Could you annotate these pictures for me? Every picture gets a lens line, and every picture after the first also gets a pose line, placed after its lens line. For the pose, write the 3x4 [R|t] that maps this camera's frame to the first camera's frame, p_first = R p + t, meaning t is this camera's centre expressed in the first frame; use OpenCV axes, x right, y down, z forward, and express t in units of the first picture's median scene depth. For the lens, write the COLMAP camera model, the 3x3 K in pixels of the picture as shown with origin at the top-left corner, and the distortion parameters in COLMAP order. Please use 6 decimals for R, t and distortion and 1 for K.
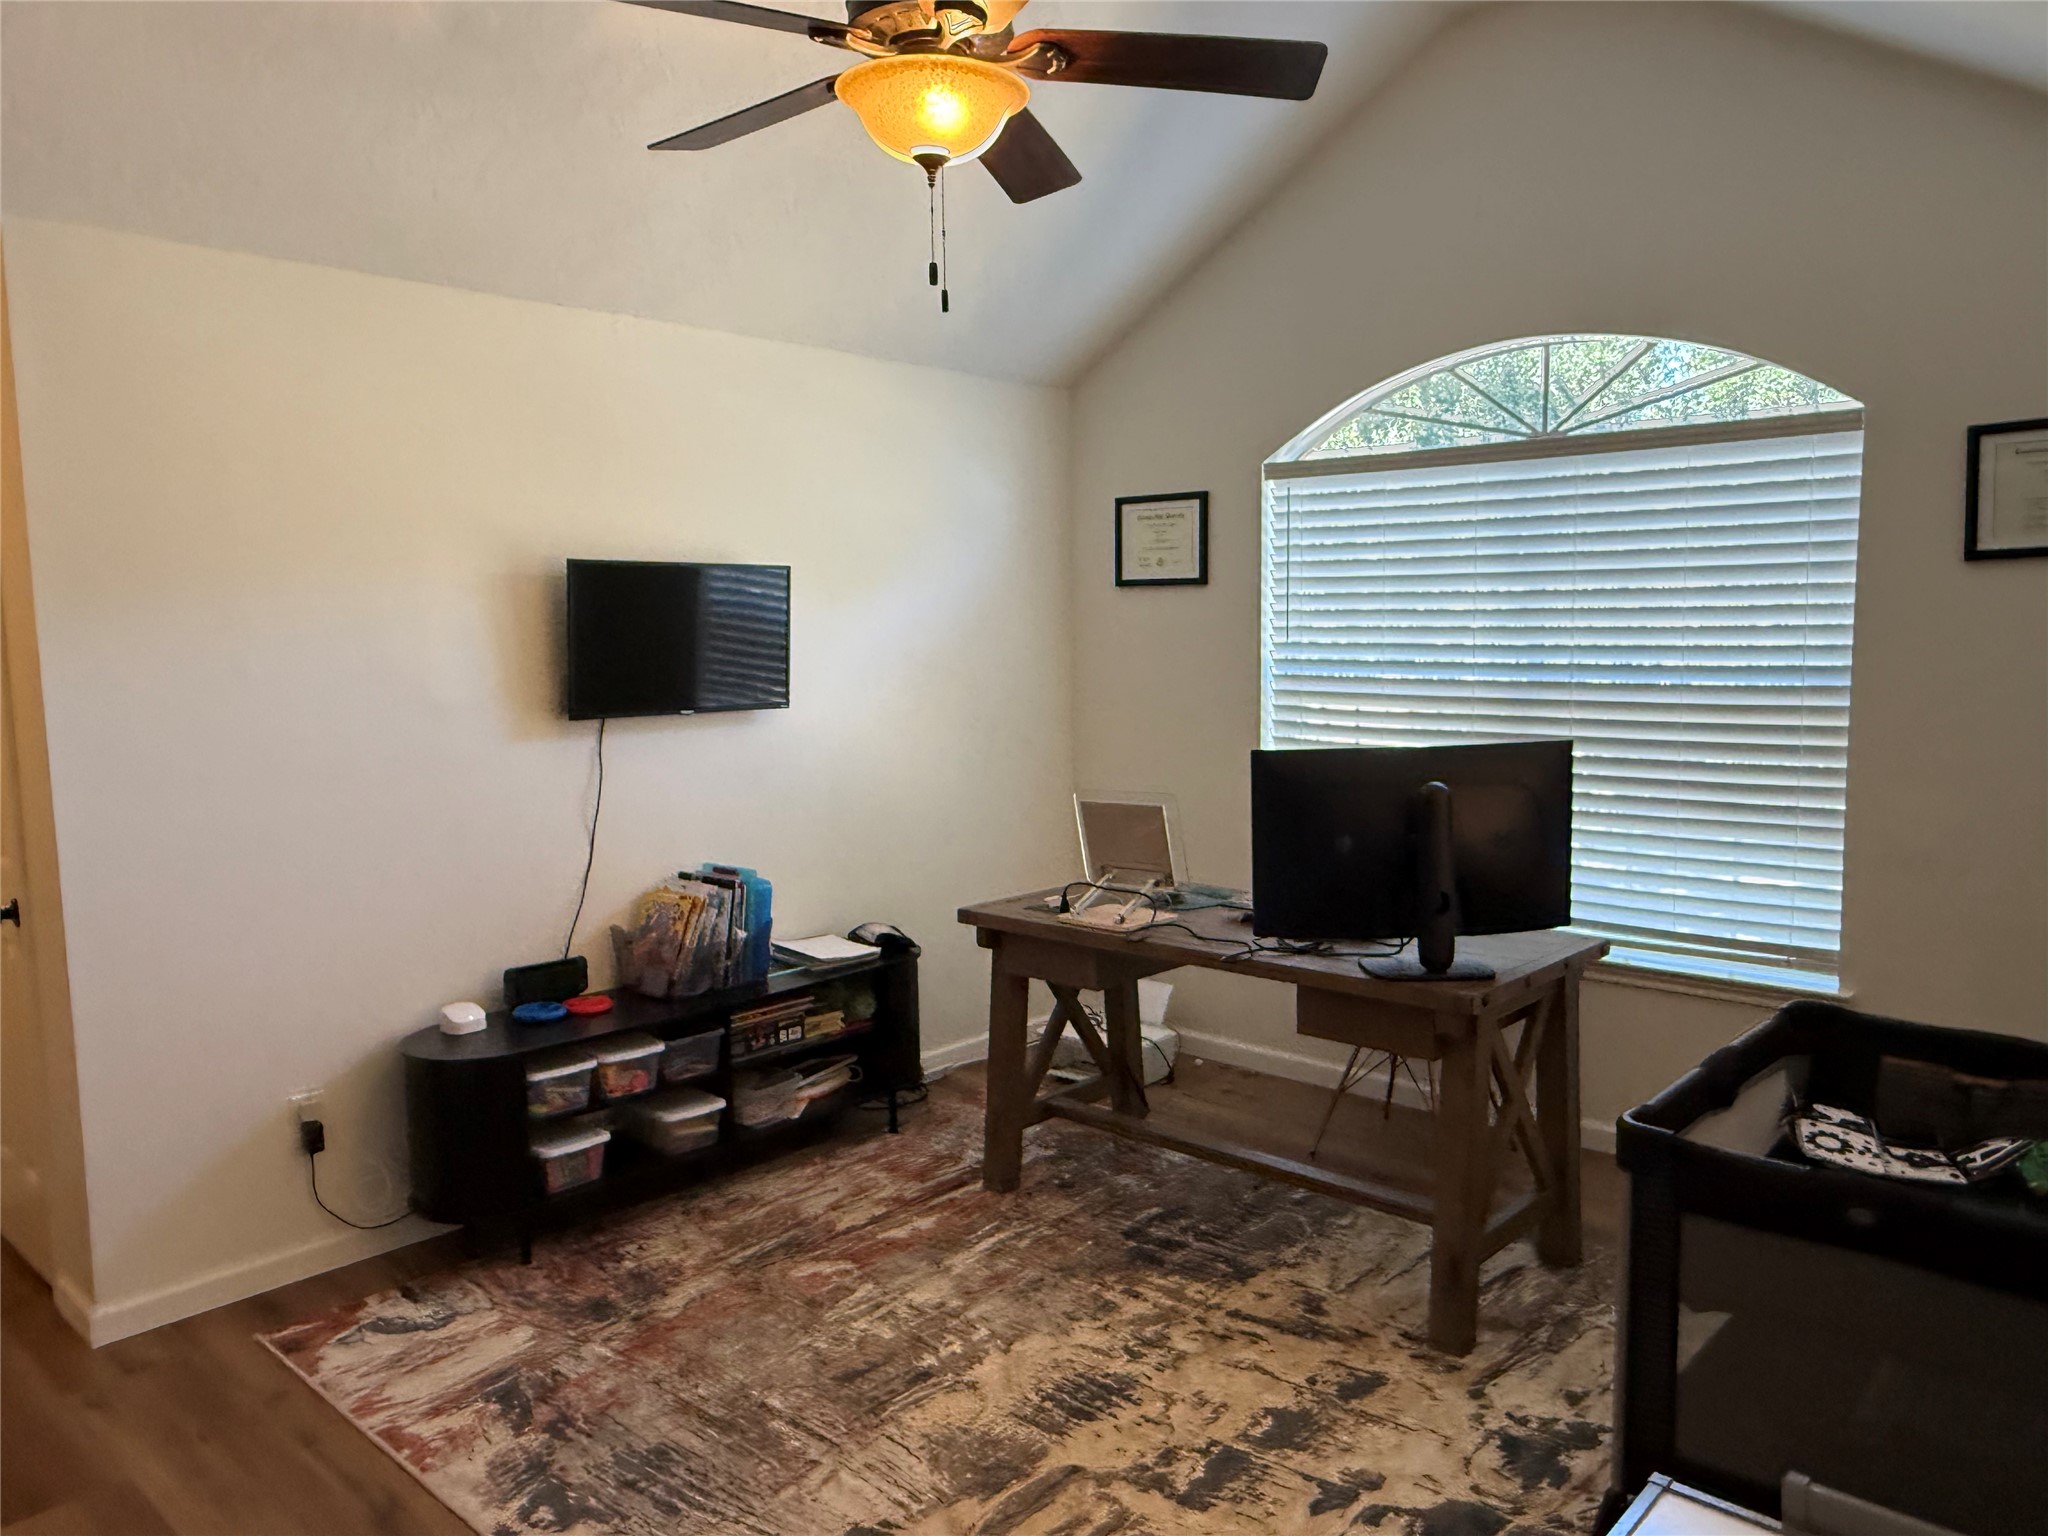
lens RADIAL K [[1431.6, 0, 1024.0], [0, 1431.6, 768.0], [0, 0, 1]] dist [0.001497, -0.003700]
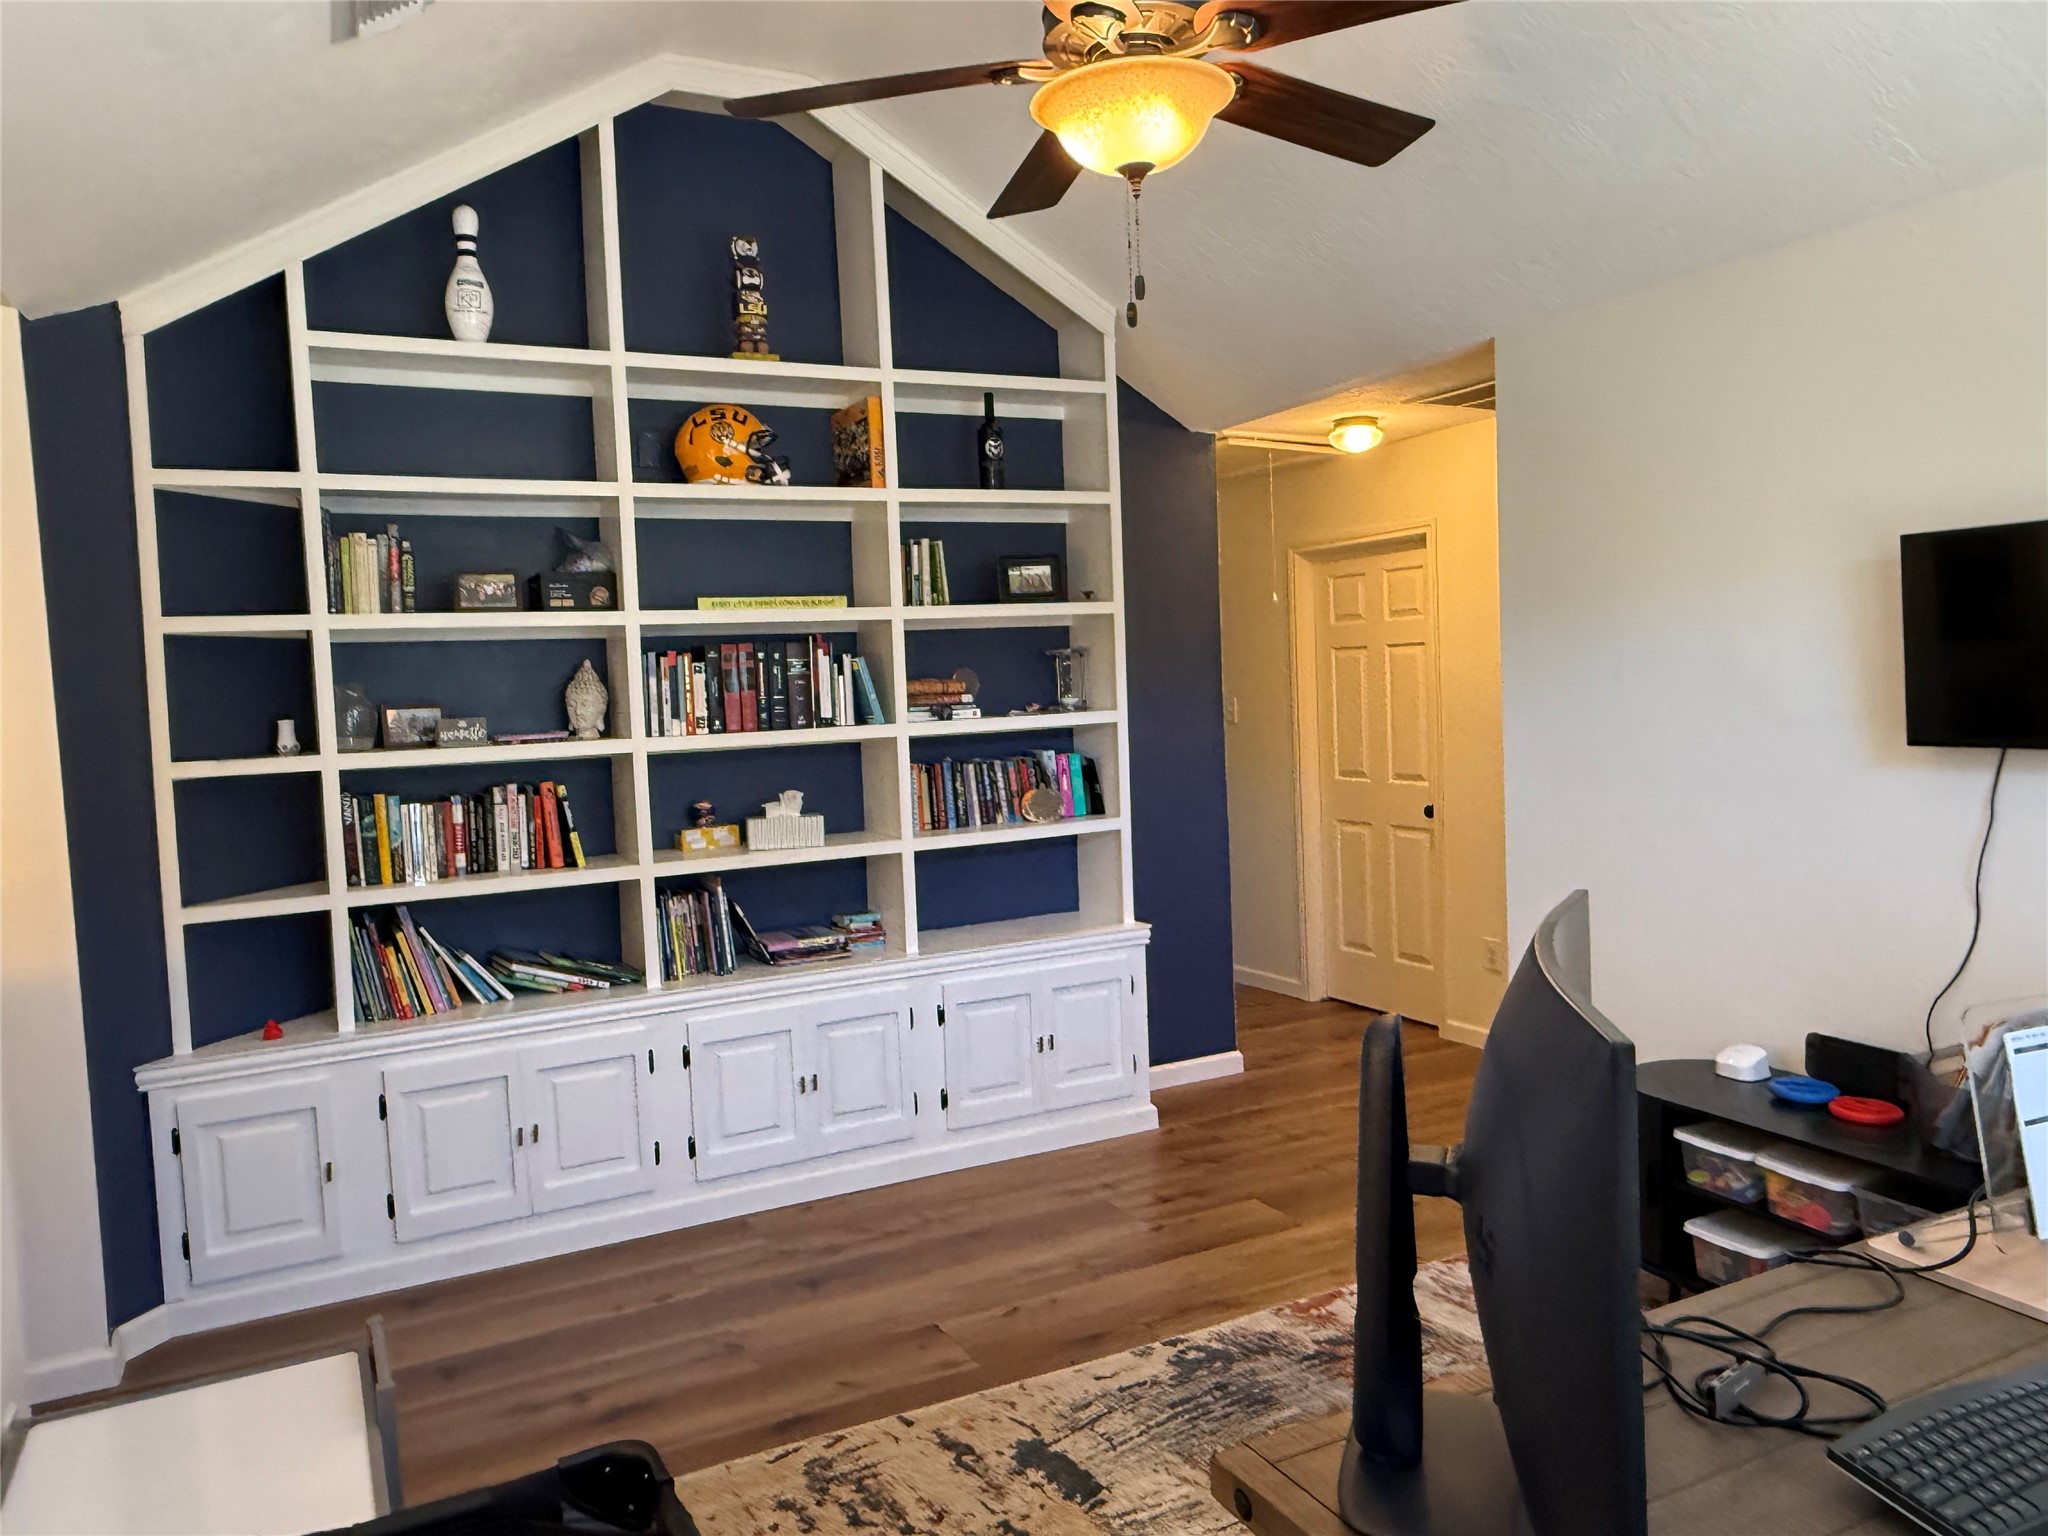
lens RADIAL K [[1431.6, 0, 1024.0], [0, 1431.6, 768.0], [0, 0, 1]] dist [0.001497, -0.003700]
pose [[-0.341510, 0.081908, -0.936302, 0.648241], [-0.050459, 0.993161, 0.105287, -0.089736], [0.938523, 0.083201, -0.335041, 0.937620]]
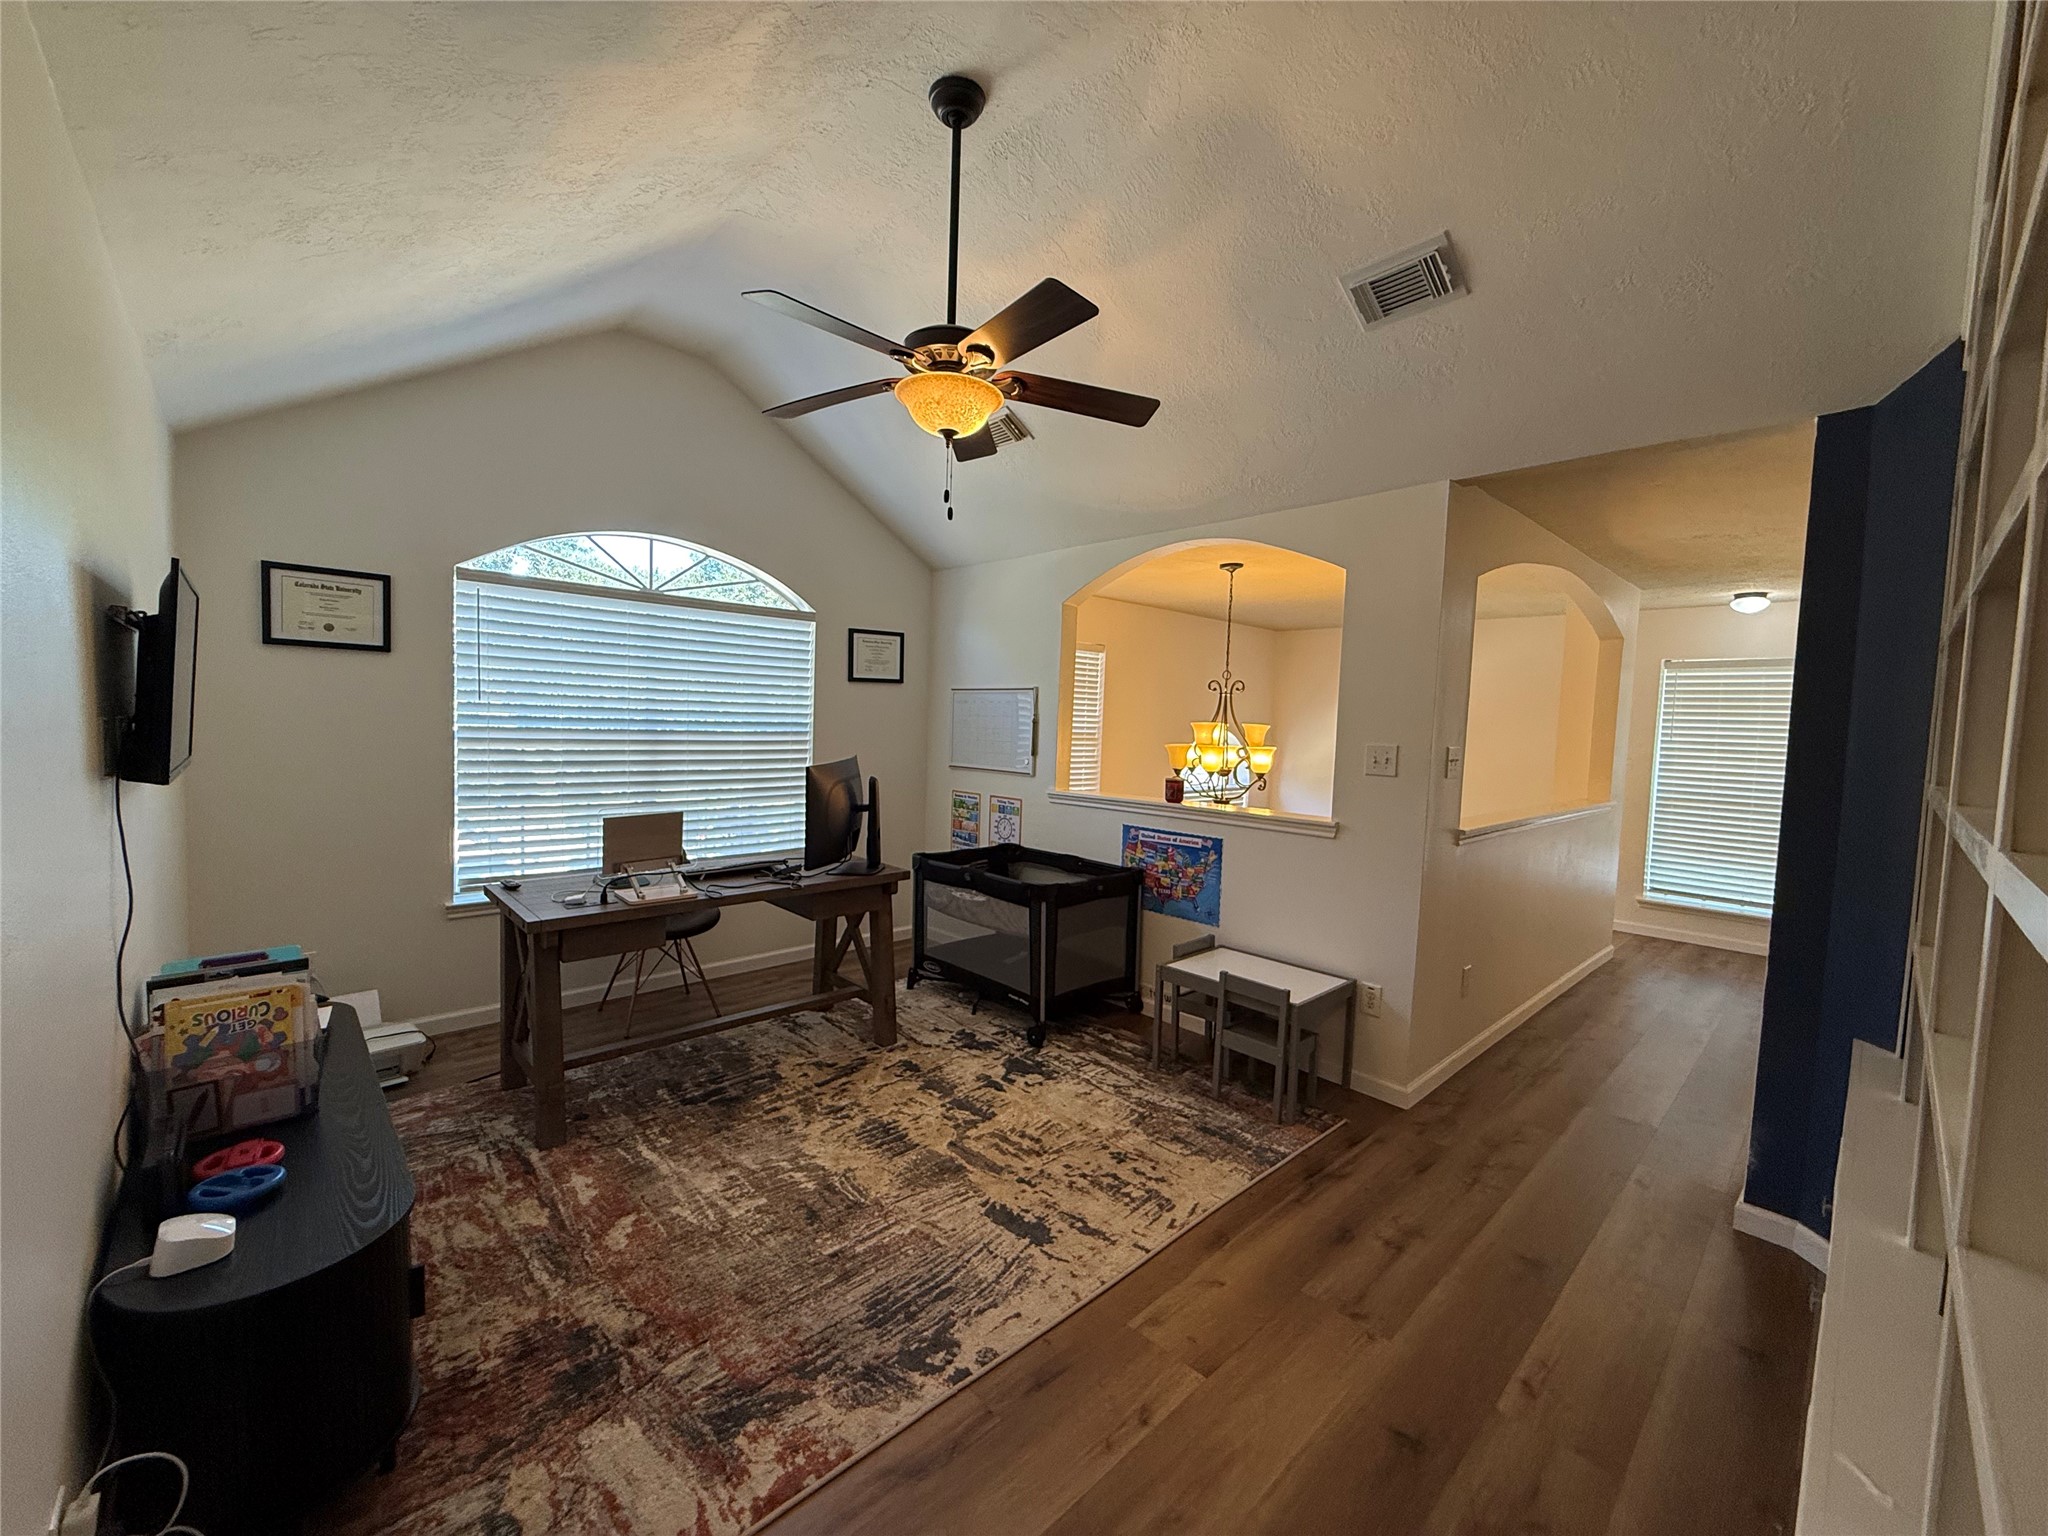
lens RADIAL K [[811.4, 0, 1024.0], [0, 811.4, 768.0], [0, 0, 1]] dist [-0.000067, 0.000146]
pose [[0.072669, -0.048700, 0.996166, -0.790253], [0.068796, 0.996673, 0.043706, -0.034691], [-0.994981, 0.065356, 0.075778, 0.626866]]
